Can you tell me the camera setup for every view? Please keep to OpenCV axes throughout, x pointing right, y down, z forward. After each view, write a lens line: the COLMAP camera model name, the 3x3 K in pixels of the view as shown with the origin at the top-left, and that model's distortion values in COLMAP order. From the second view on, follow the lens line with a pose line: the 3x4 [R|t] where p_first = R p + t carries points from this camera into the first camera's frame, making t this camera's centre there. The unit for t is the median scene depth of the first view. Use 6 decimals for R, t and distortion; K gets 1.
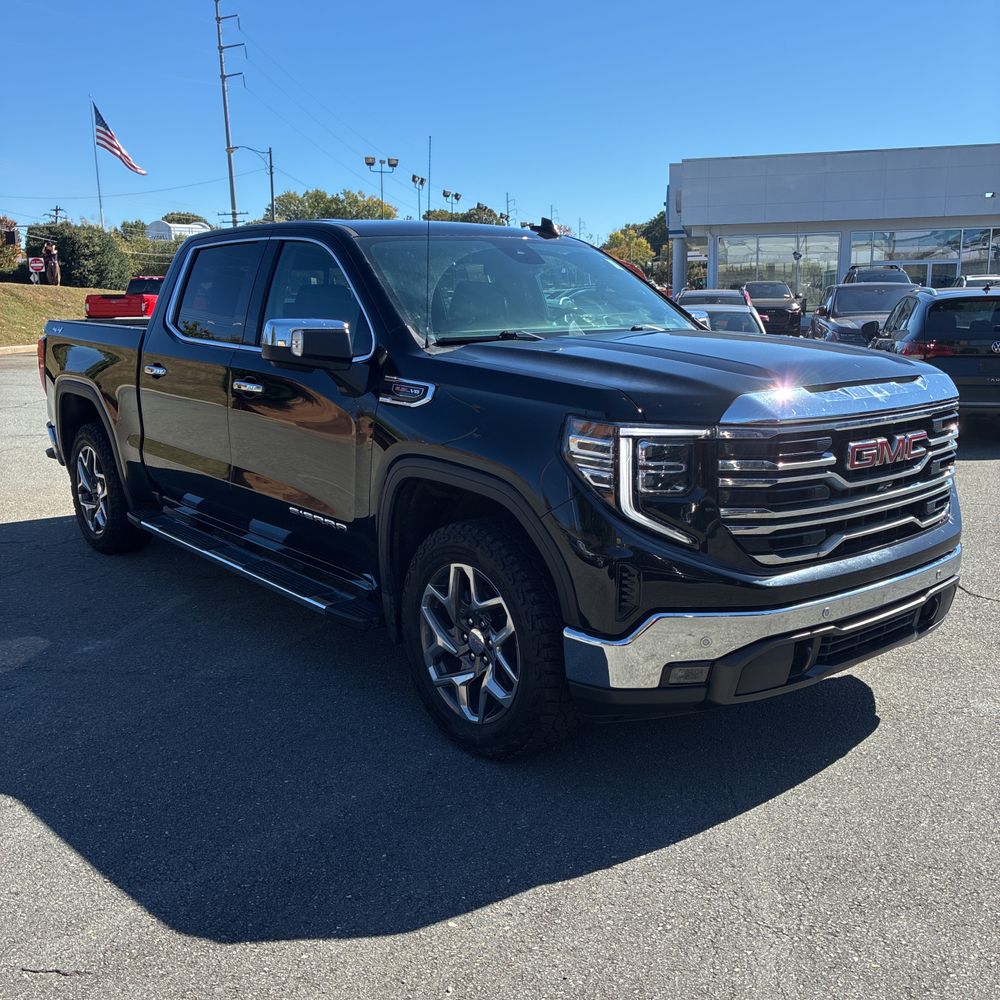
lens RADIAL K [[945.6, 0, 500.0], [0, 945.6, 500.0], [0, 0, 1]] dist [0.149060, -0.375957]
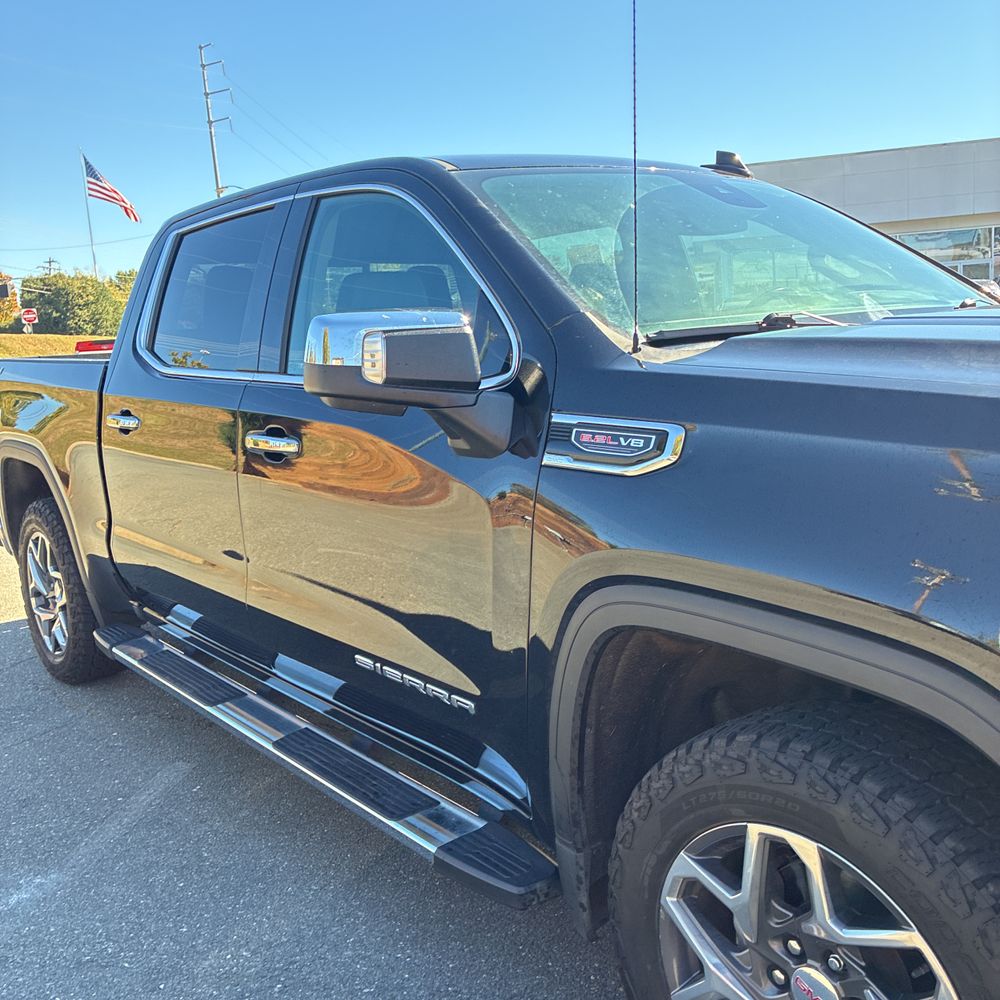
lens RADIAL K [[1028.9, 0, 500.0], [0, 1028.9, 500.0], [0, 0, 1]] dist [0.033589, -0.018578]
pose [[0.998618, -0.048256, -0.020820, -0.130871], [0.047468, 0.998195, -0.036802, -0.062712], [0.022559, 0.035763, 0.999106, 0.434903]]
